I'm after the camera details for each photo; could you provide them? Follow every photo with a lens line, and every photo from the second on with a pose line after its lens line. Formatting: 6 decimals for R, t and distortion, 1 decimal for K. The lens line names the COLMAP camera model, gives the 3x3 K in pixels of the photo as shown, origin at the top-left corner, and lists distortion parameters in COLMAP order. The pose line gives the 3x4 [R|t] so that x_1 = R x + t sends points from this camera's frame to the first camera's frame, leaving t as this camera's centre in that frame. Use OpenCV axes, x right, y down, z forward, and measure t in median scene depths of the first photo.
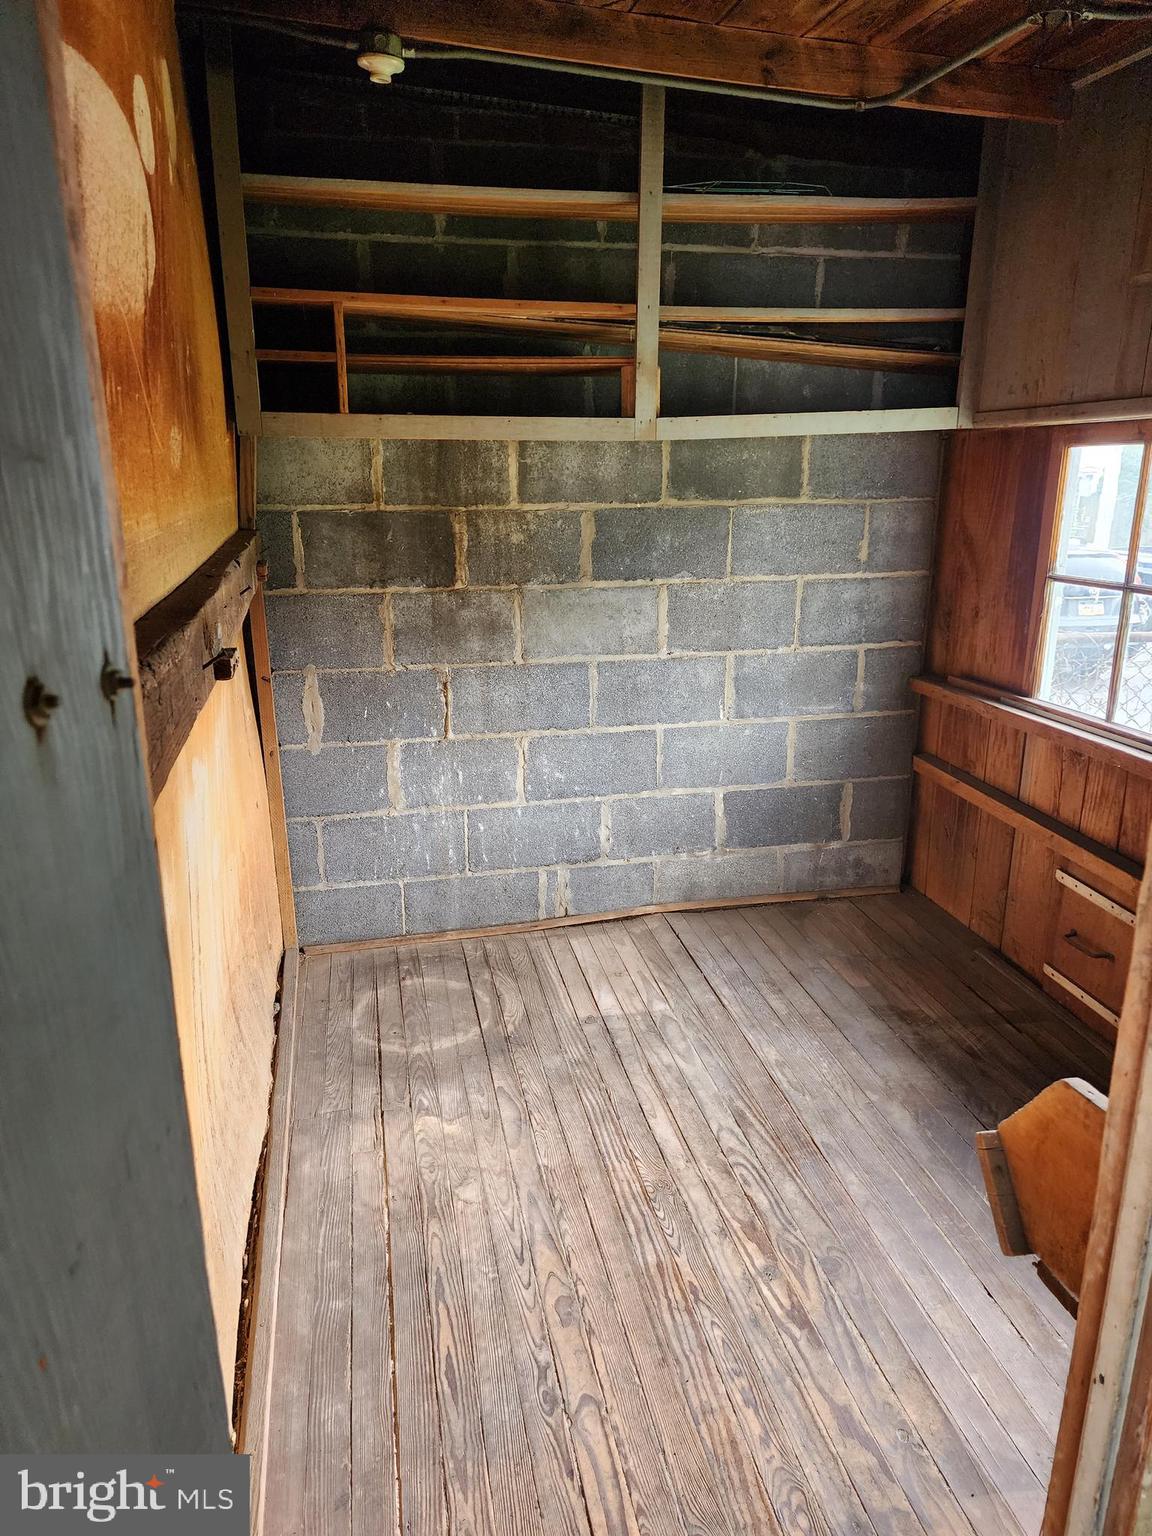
lens RADIAL K [[1044.2, 0, 576.0], [0, 1044.2, 768.0], [0, 0, 1]] dist [0.099675, -0.109887]
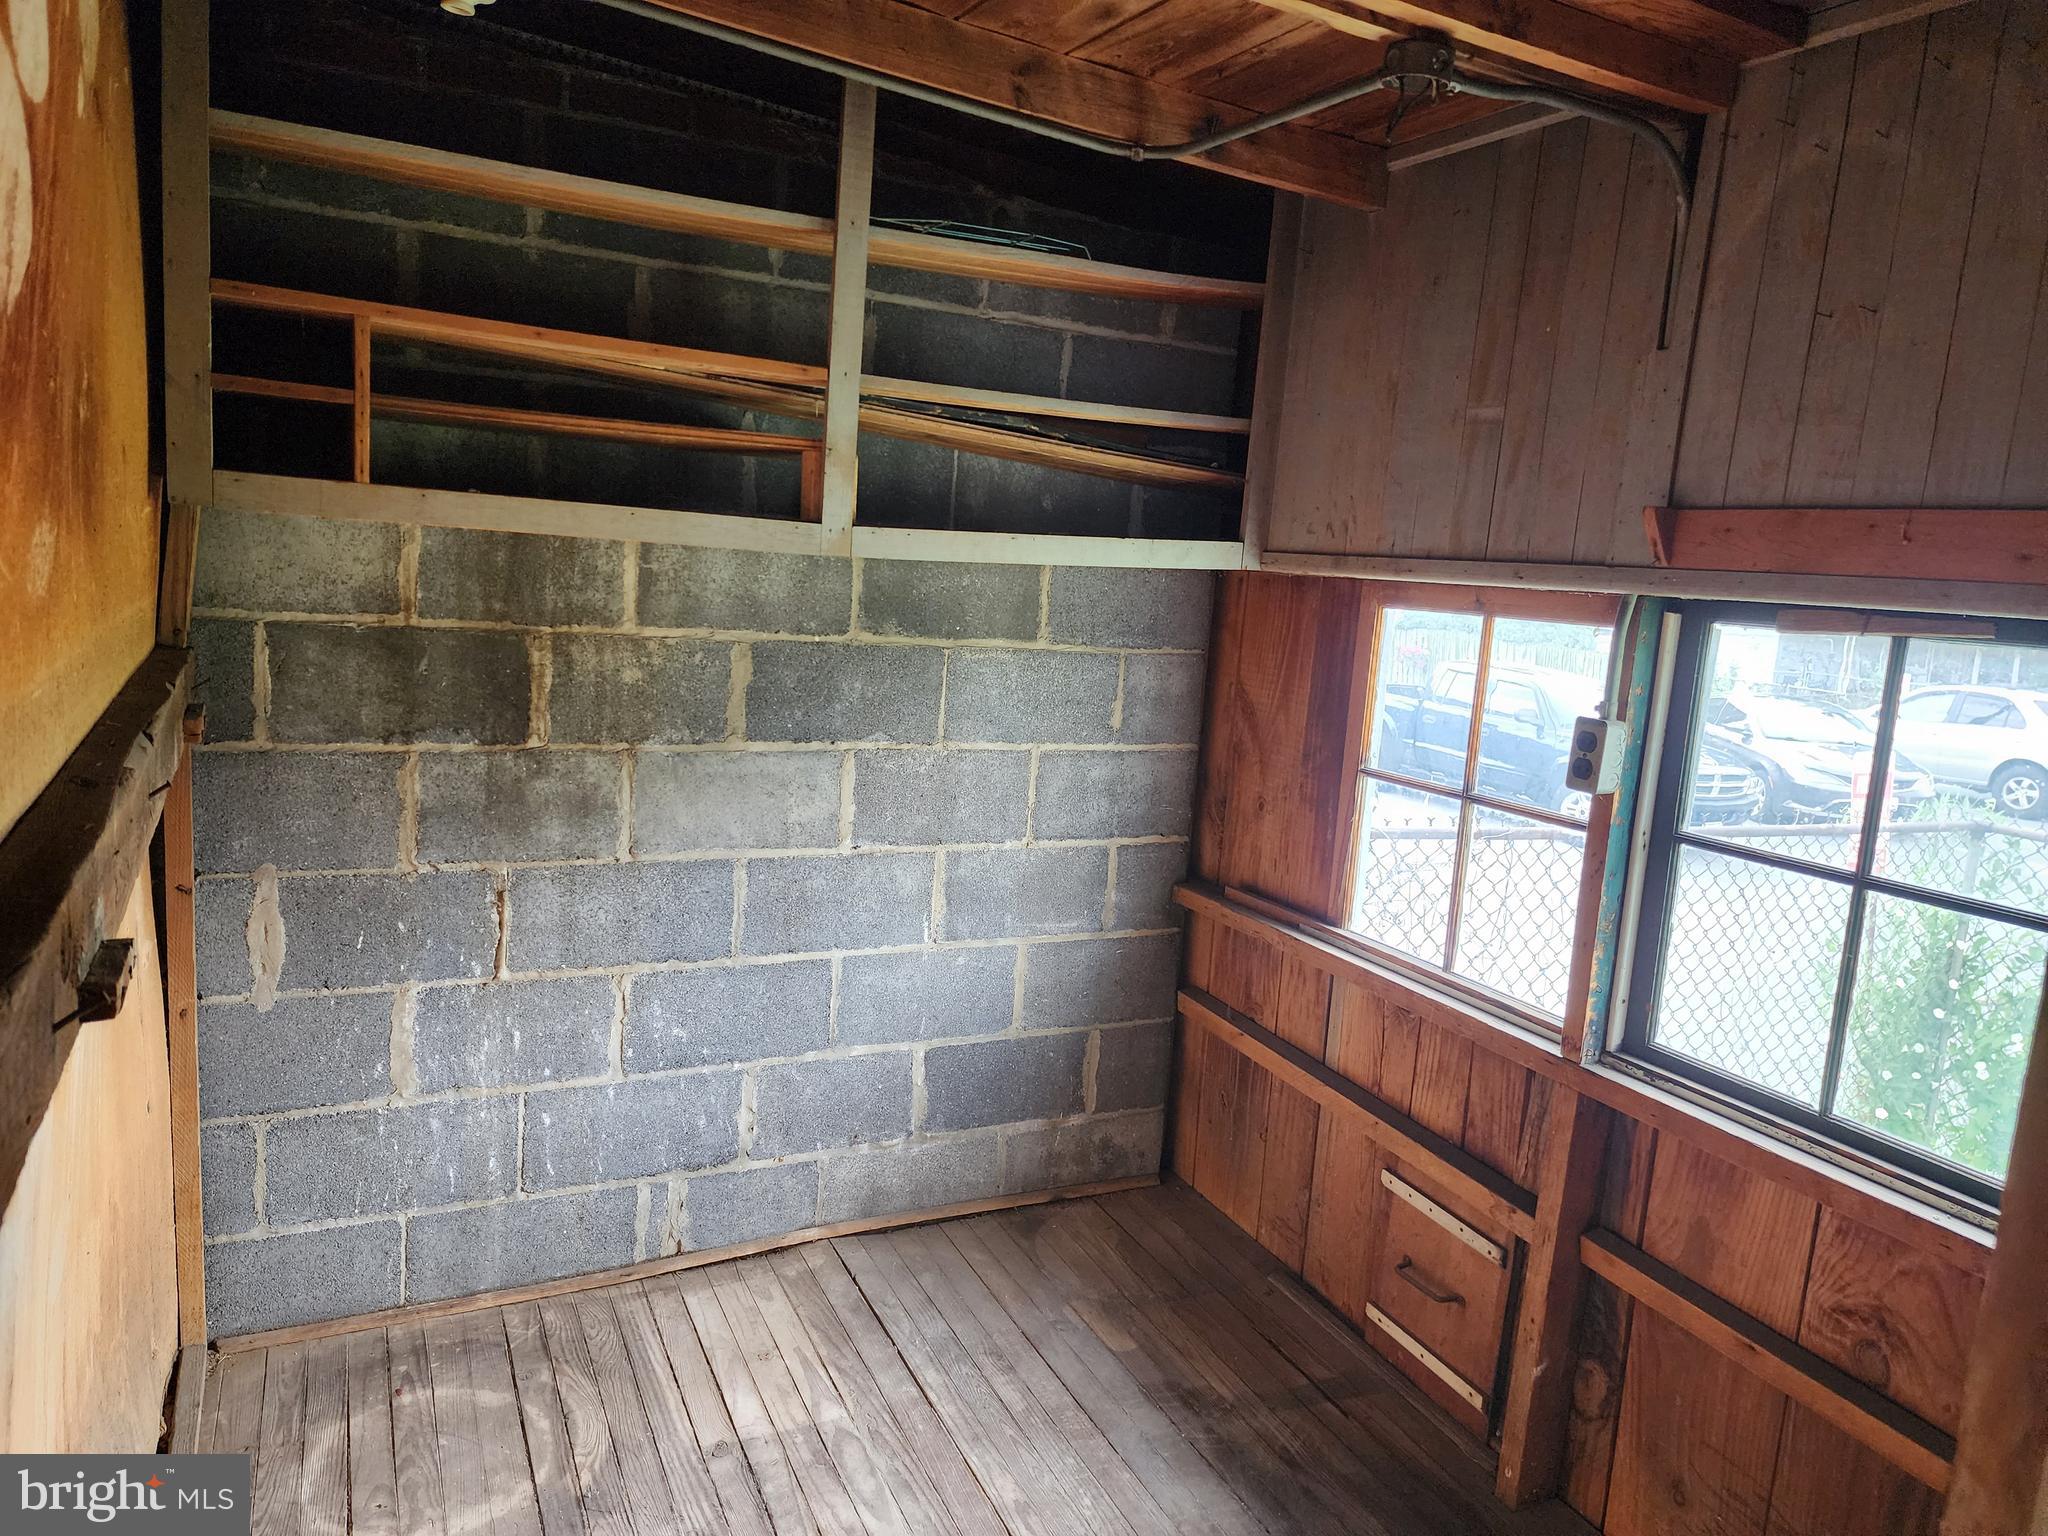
lens RADIAL K [[1392.3, 0, 1021.0], [0, 1392.3, 762.3], [0, 0, 1]] dist [0.099675, -0.109887]
pose [[0.969037, 0.037566, 0.244039, -0.032108], [-0.006985, 0.992134, -0.124989, -0.056191], [-0.246815, 0.119414, 0.961677, 0.093484]]
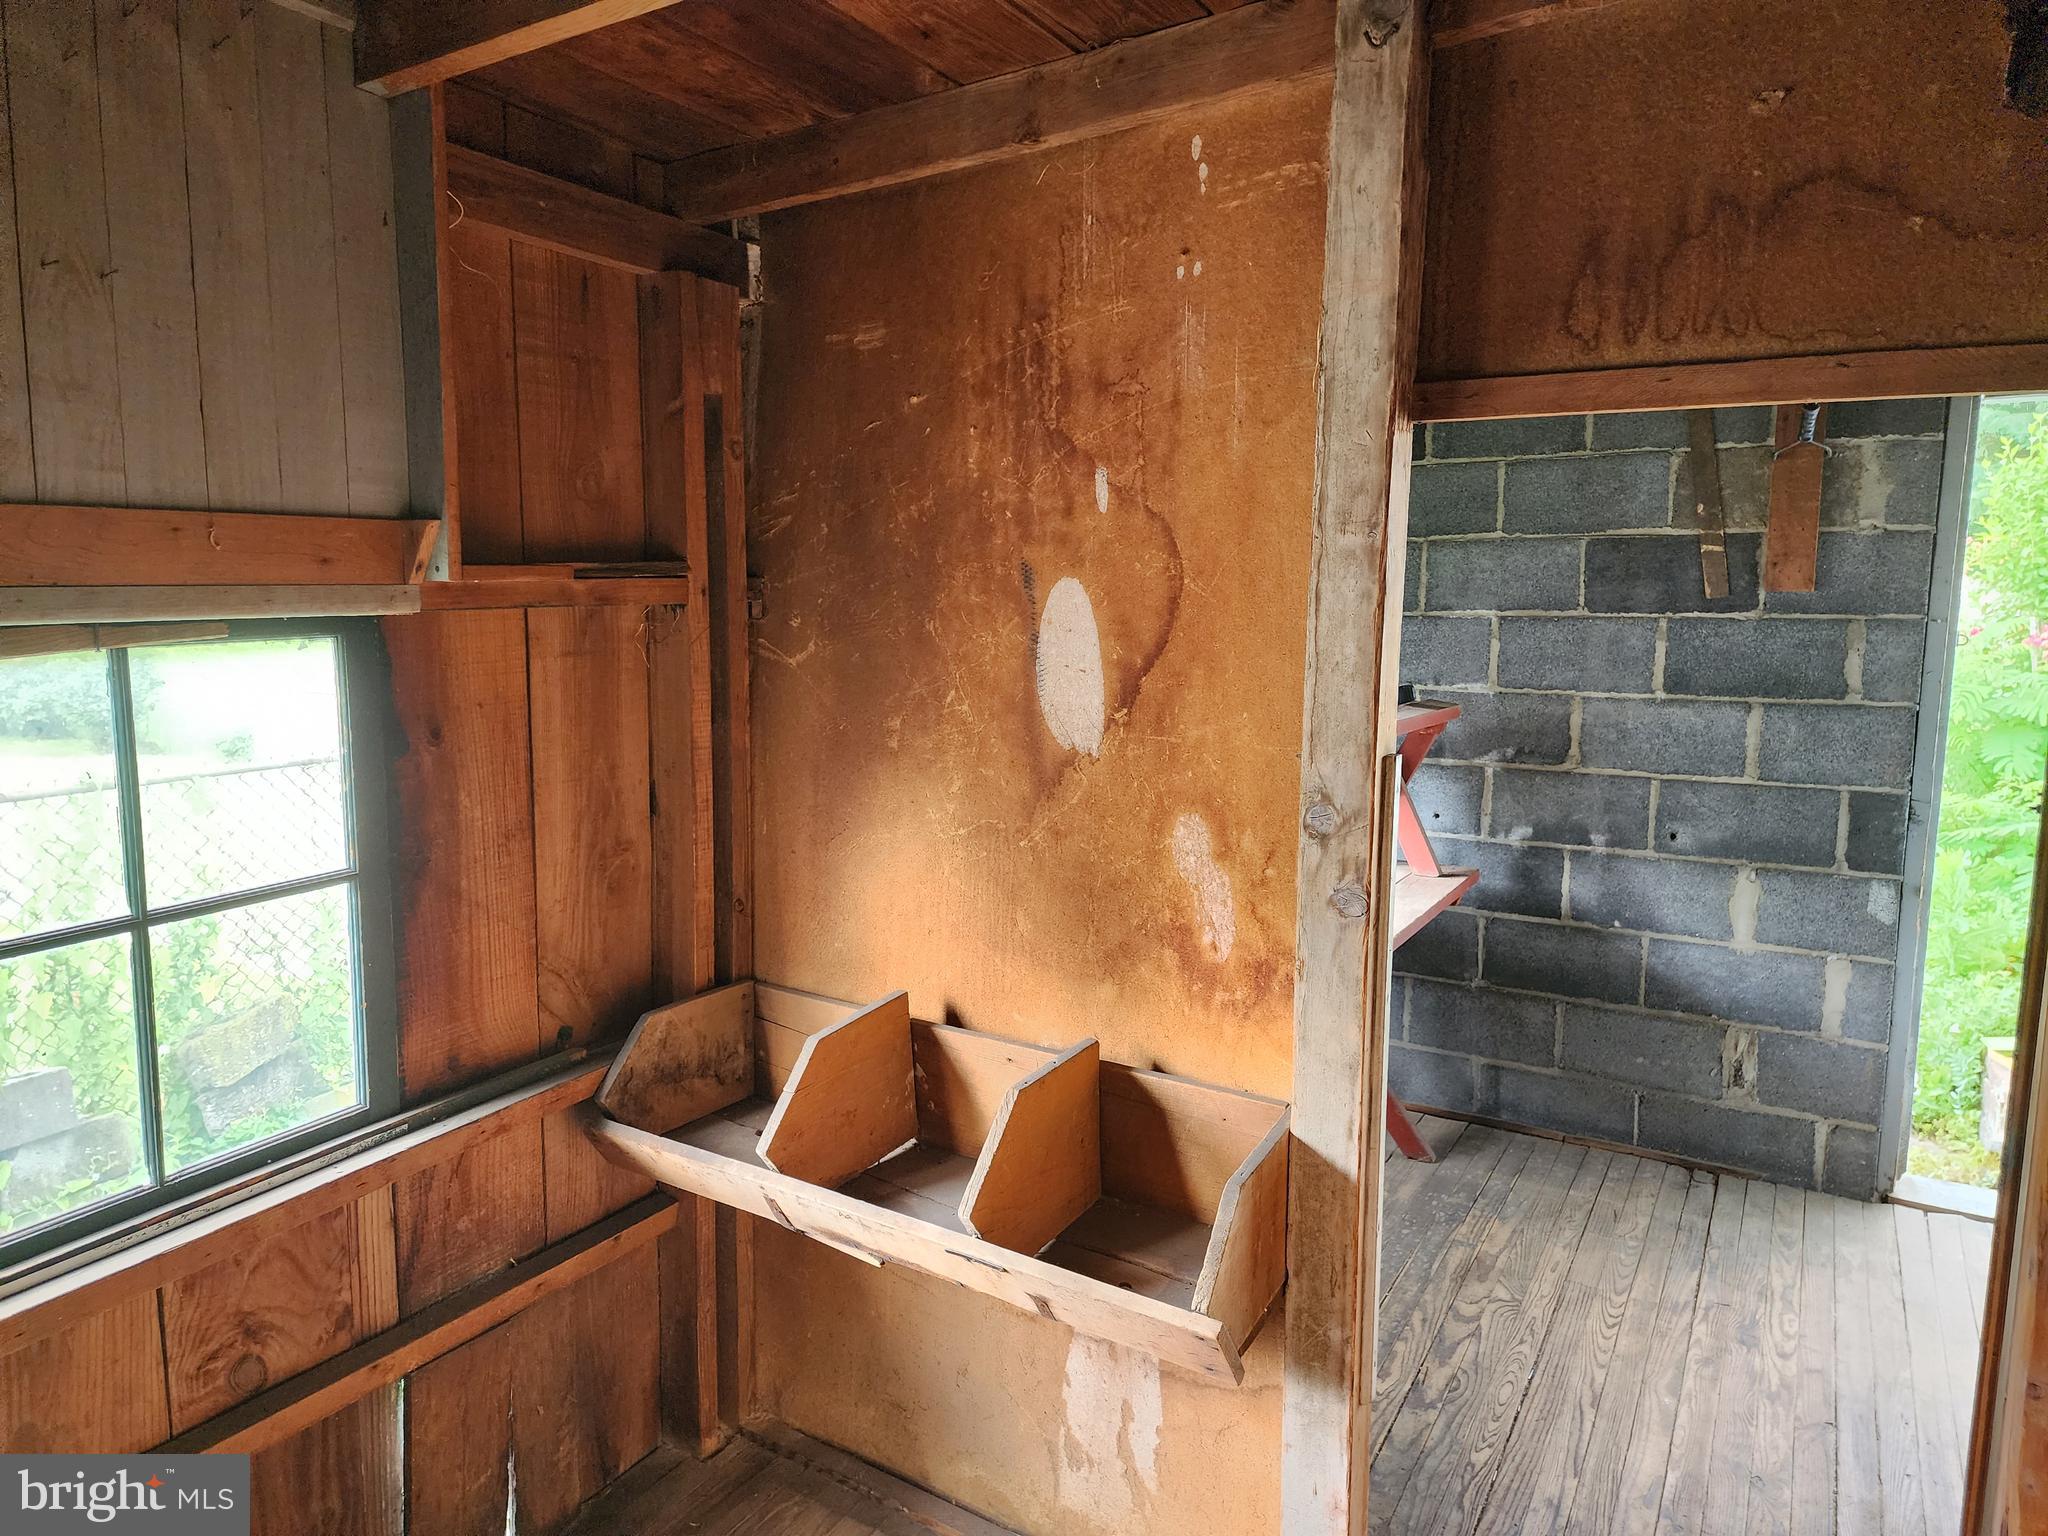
lens RADIAL K [[1392.3, 0, 1021.0], [0, 1392.3, 762.3], [0, 0, 1]] dist [0.099675, -0.109887]
pose [[-0.725436, -0.097115, 0.681404, -0.157225], [0.182544, 0.927397, 0.326515, -0.287242], [-0.663642, 0.361252, -0.655040, 0.800655]]
